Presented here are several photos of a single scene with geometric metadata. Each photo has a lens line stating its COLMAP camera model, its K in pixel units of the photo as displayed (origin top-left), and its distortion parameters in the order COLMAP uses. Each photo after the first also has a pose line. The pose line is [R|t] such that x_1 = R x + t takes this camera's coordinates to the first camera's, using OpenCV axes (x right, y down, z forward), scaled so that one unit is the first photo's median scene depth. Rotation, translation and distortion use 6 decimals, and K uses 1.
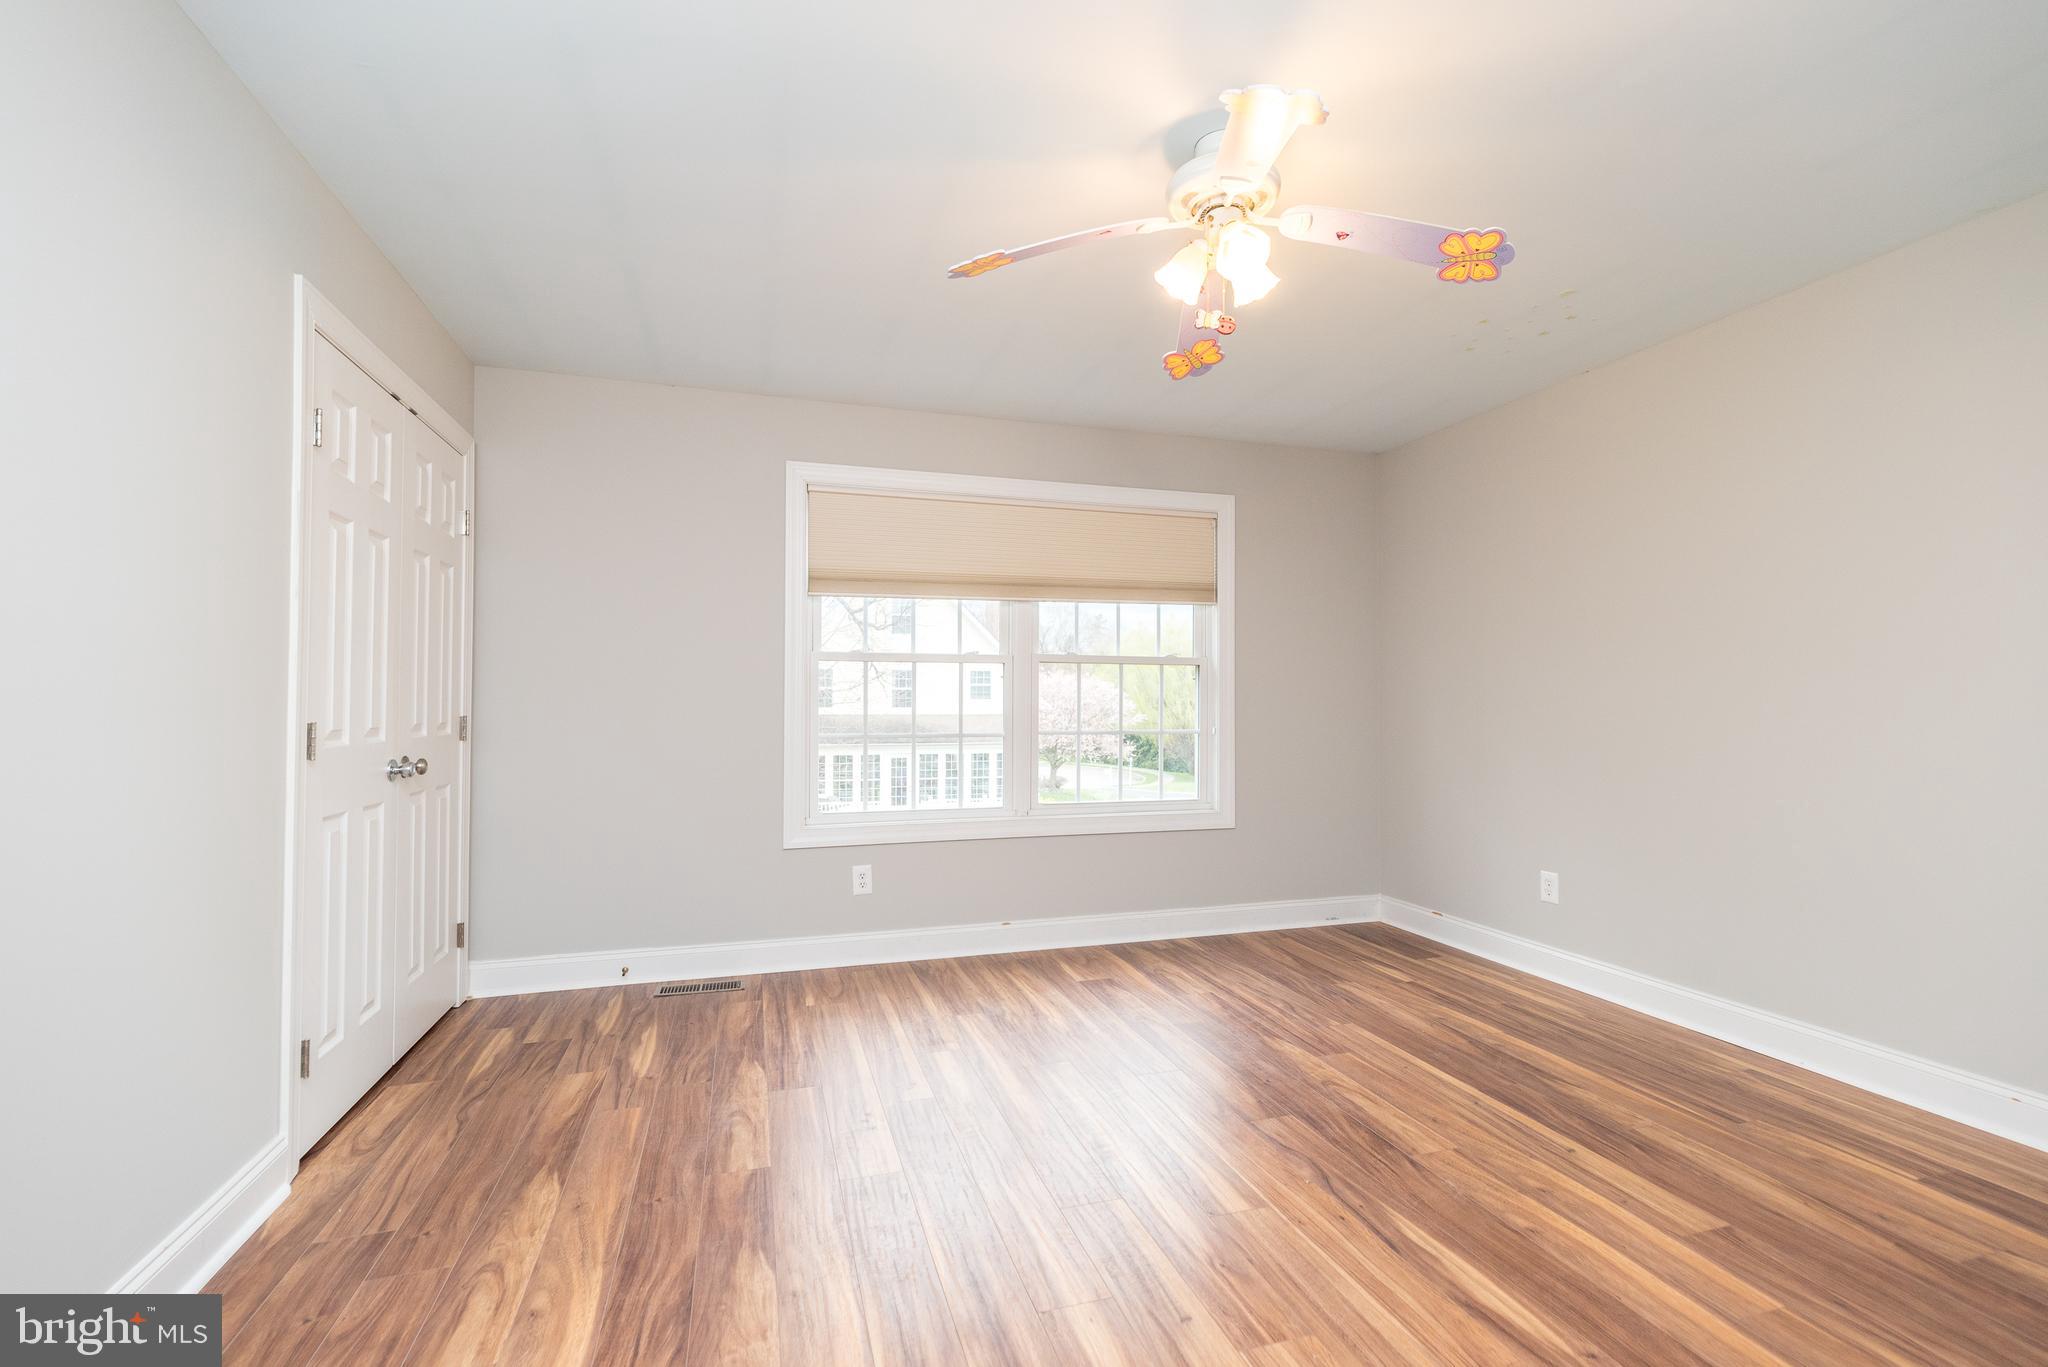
lens RADIAL K [[892.2, 0, 1046.2], [0, 892.2, 685.0], [0, 0, 1]] dist [0.007664, 0.000544]
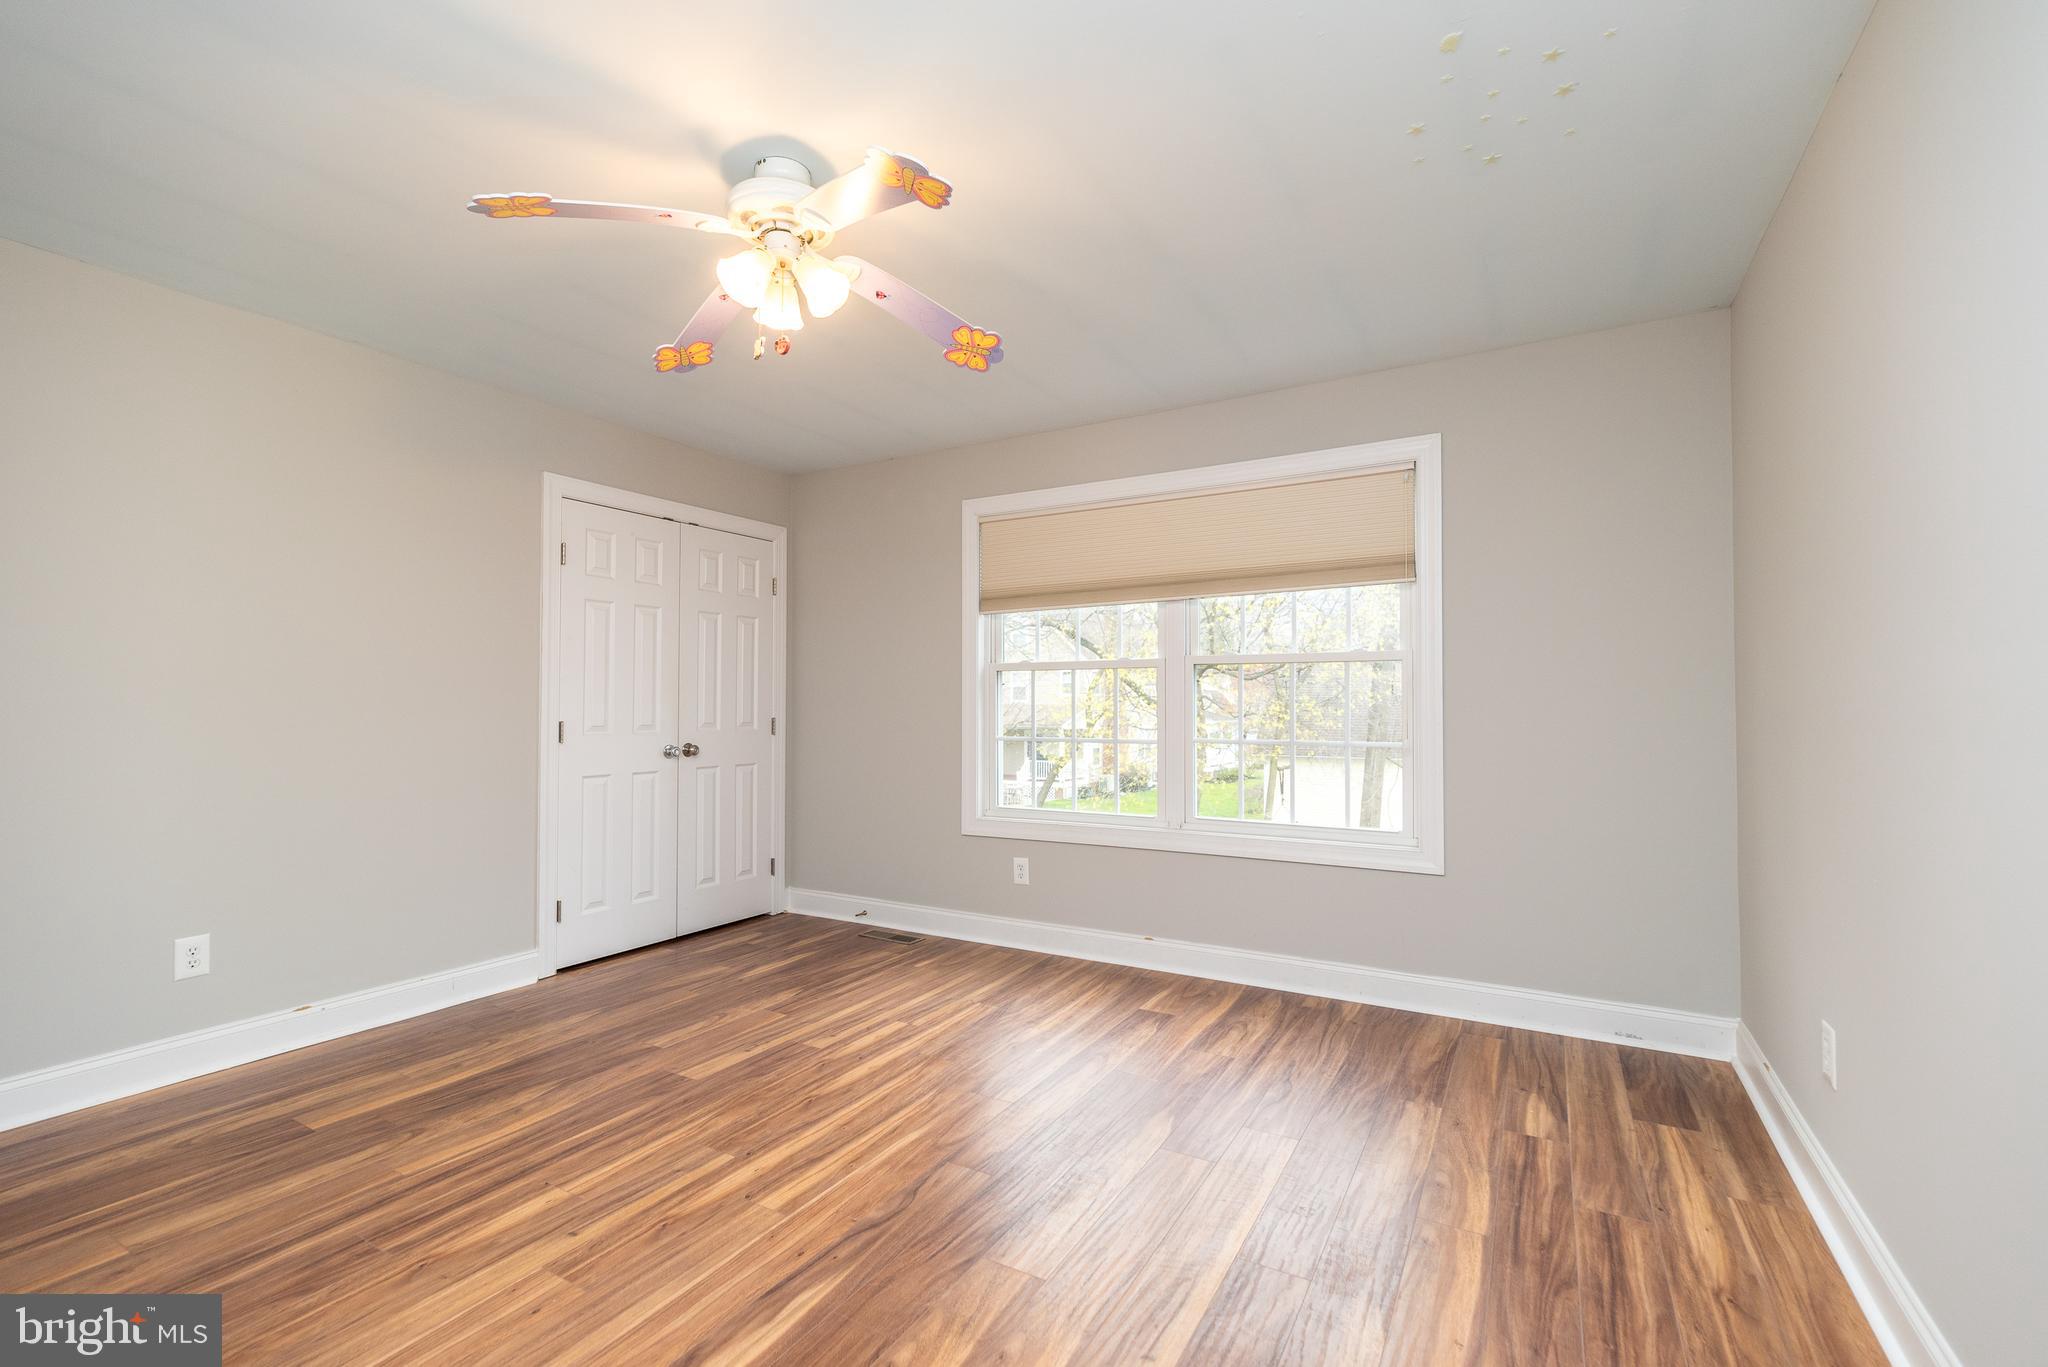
lens RADIAL K [[892.2, 0, 1036.8], [0, 892.2, 687.0], [0, 0, 1]] dist [0.007664, 0.000544]
pose [[0.676967, -0.017427, -0.735807, 0.688116], [0.016812, 0.999825, -0.008213, 0.002813], [0.735821, -0.006811, 0.677142, 0.309583]]
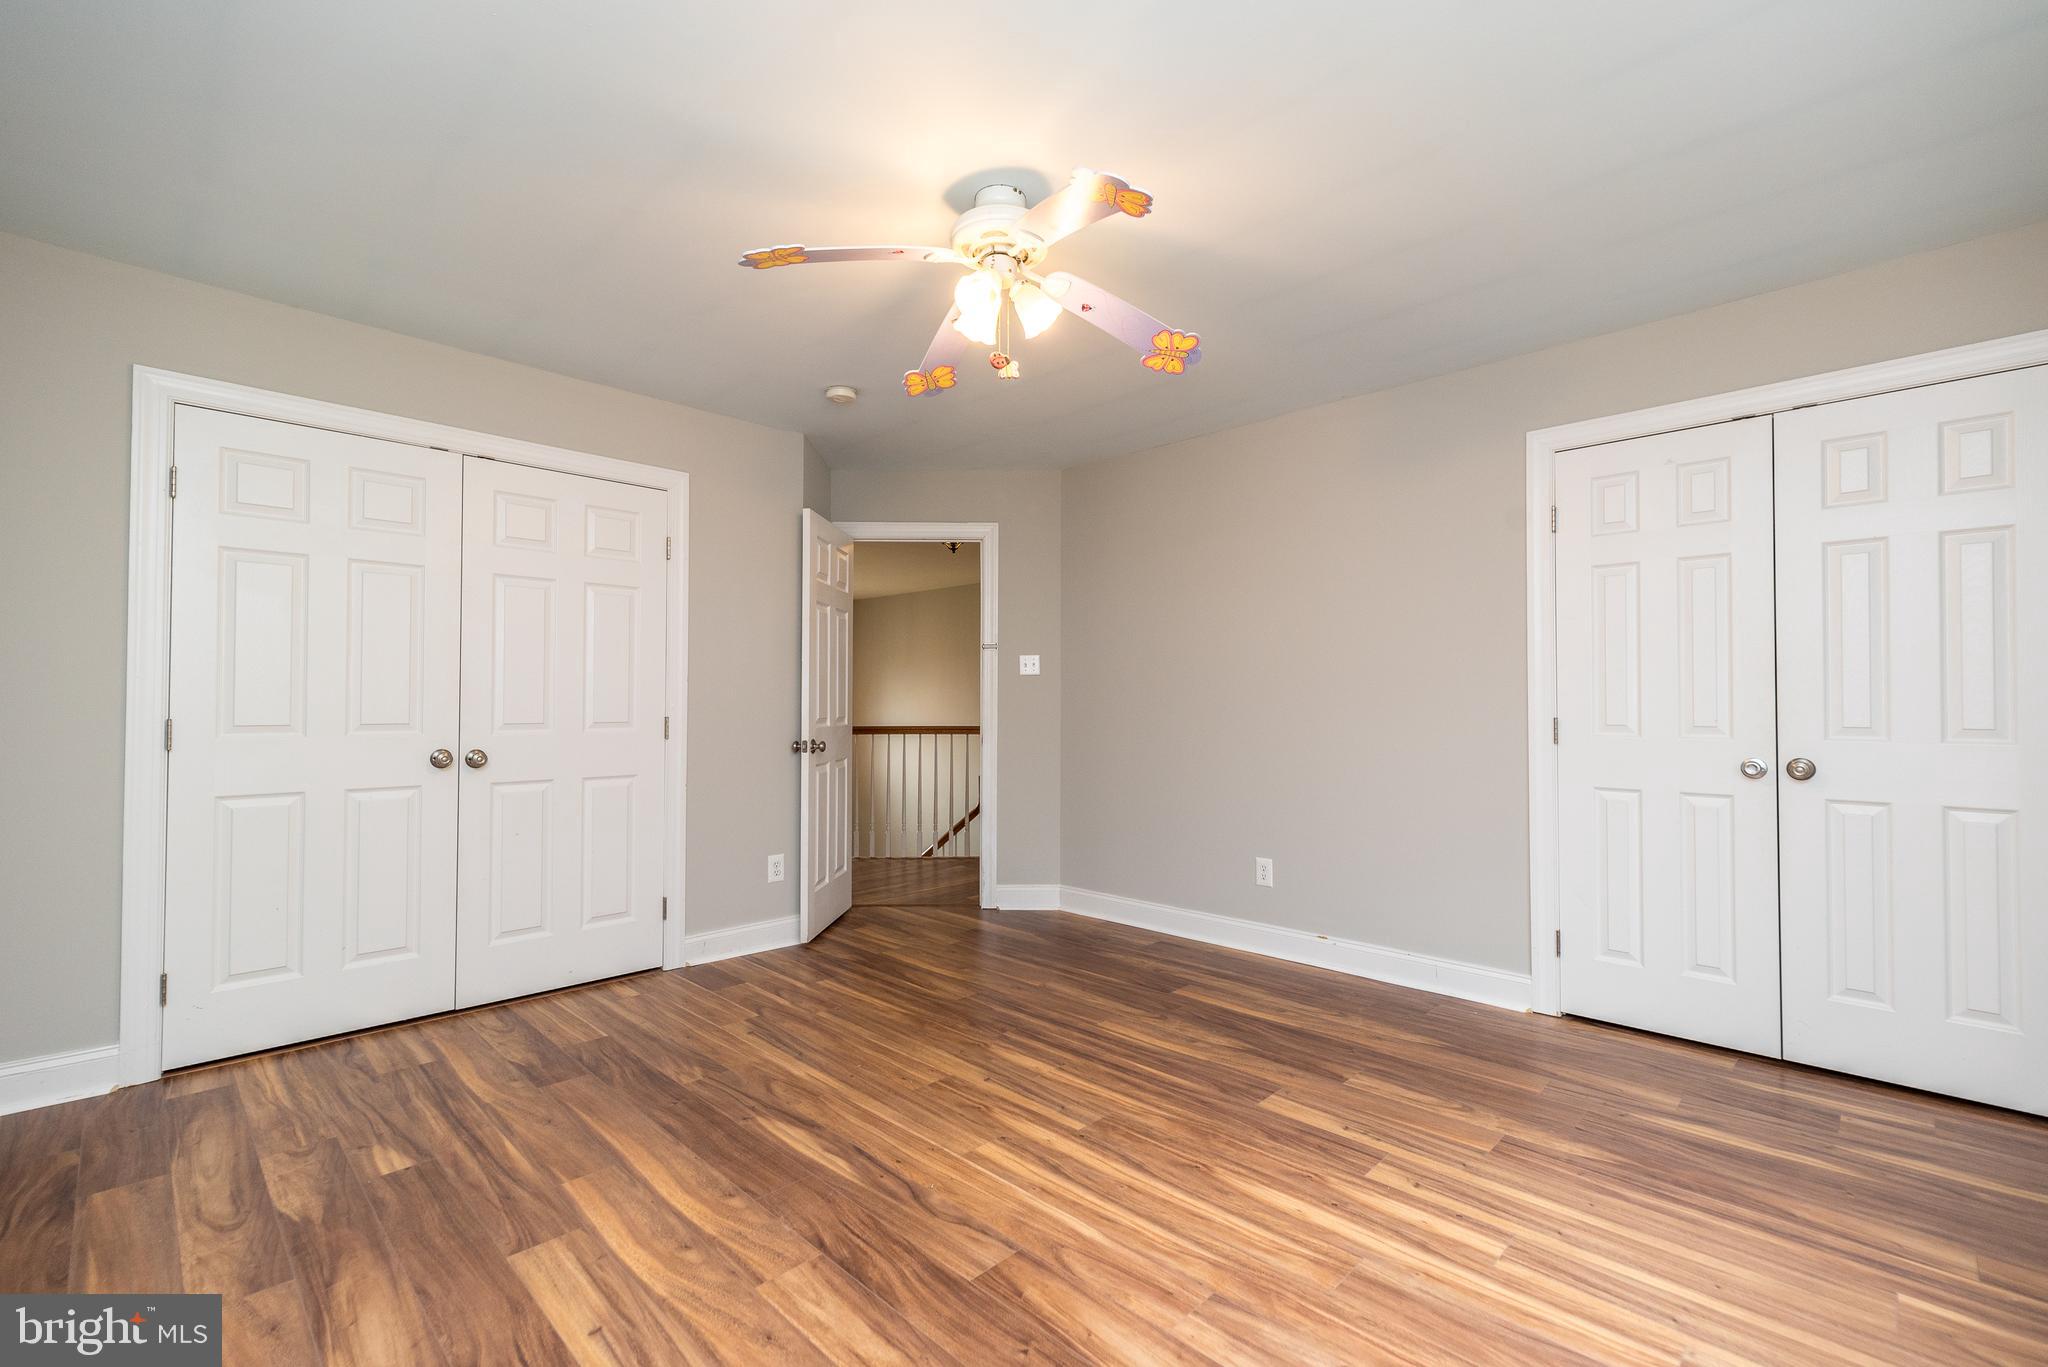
lens RADIAL K [[892.2, 0, 1030.0], [0, 892.2, 697.3], [0, 0, 1]] dist [0.007664, 0.000544]
pose [[-0.886486, -0.005975, -0.462718, 0.402738], [0.007767, 0.999584, -0.027786, 0.024404], [0.462691, -0.028226, -0.886070, 1.188727]]
